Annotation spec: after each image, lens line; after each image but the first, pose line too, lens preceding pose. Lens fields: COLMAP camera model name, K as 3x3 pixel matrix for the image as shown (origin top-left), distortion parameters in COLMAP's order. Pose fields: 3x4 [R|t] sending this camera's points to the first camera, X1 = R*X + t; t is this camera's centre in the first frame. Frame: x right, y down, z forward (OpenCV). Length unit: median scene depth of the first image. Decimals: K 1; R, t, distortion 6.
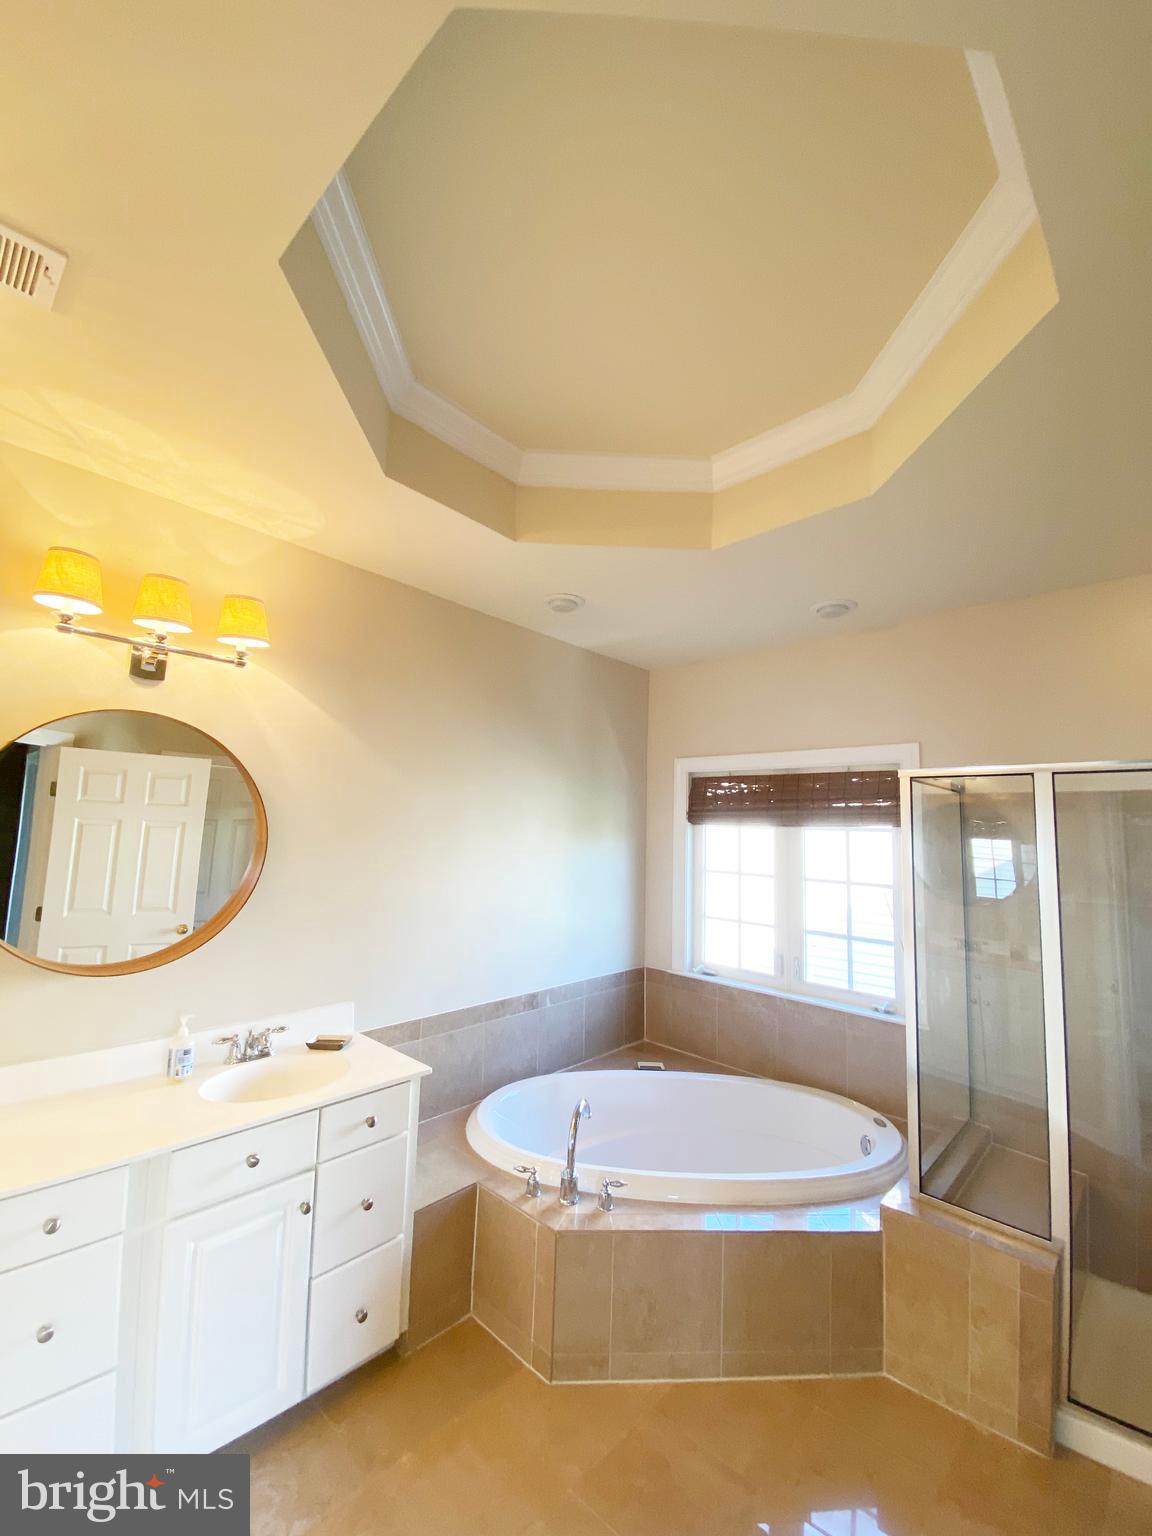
lens RADIAL K [[616.9, 0, 575.9], [0, 616.9, 764.3], [0, 0, 1]] dist [0.025350, -0.023210]
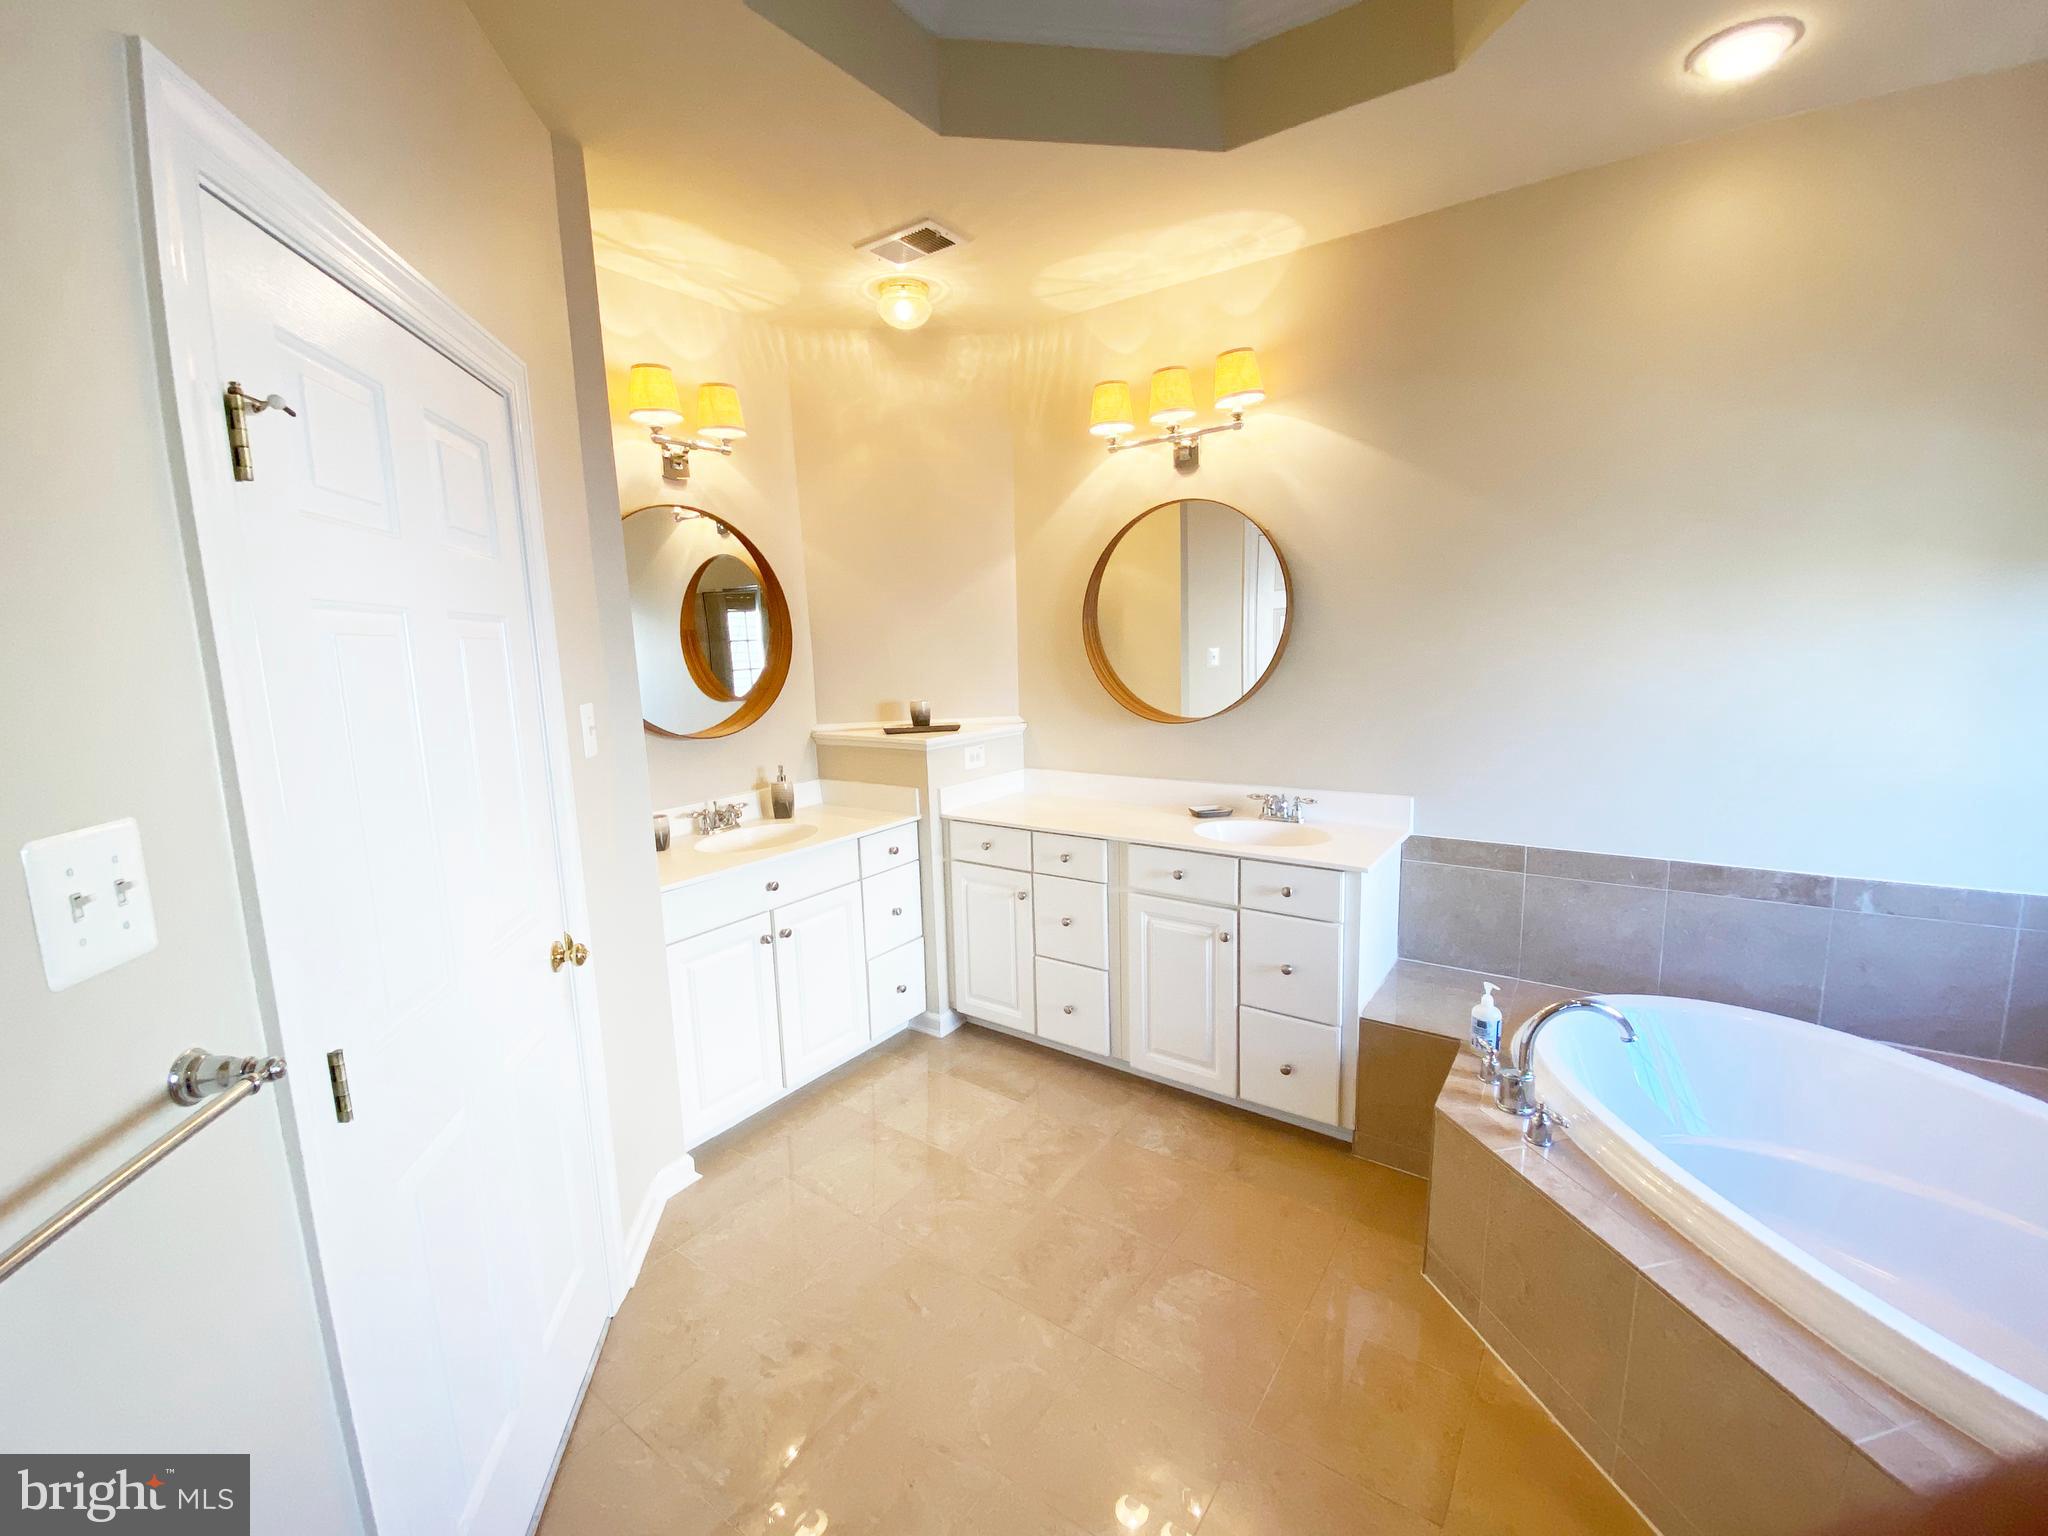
lens RADIAL K [[837.3, 0, 1005.7], [0, 837.3, 769.8], [0, 0, 1]] dist [0.028518, -0.024649]
pose [[0.123050, 0.120350, -0.985076, 0.775684], [0.147409, 0.979391, 0.138069, 0.129465], [0.981391, -0.162199, 0.102773, 0.417421]]
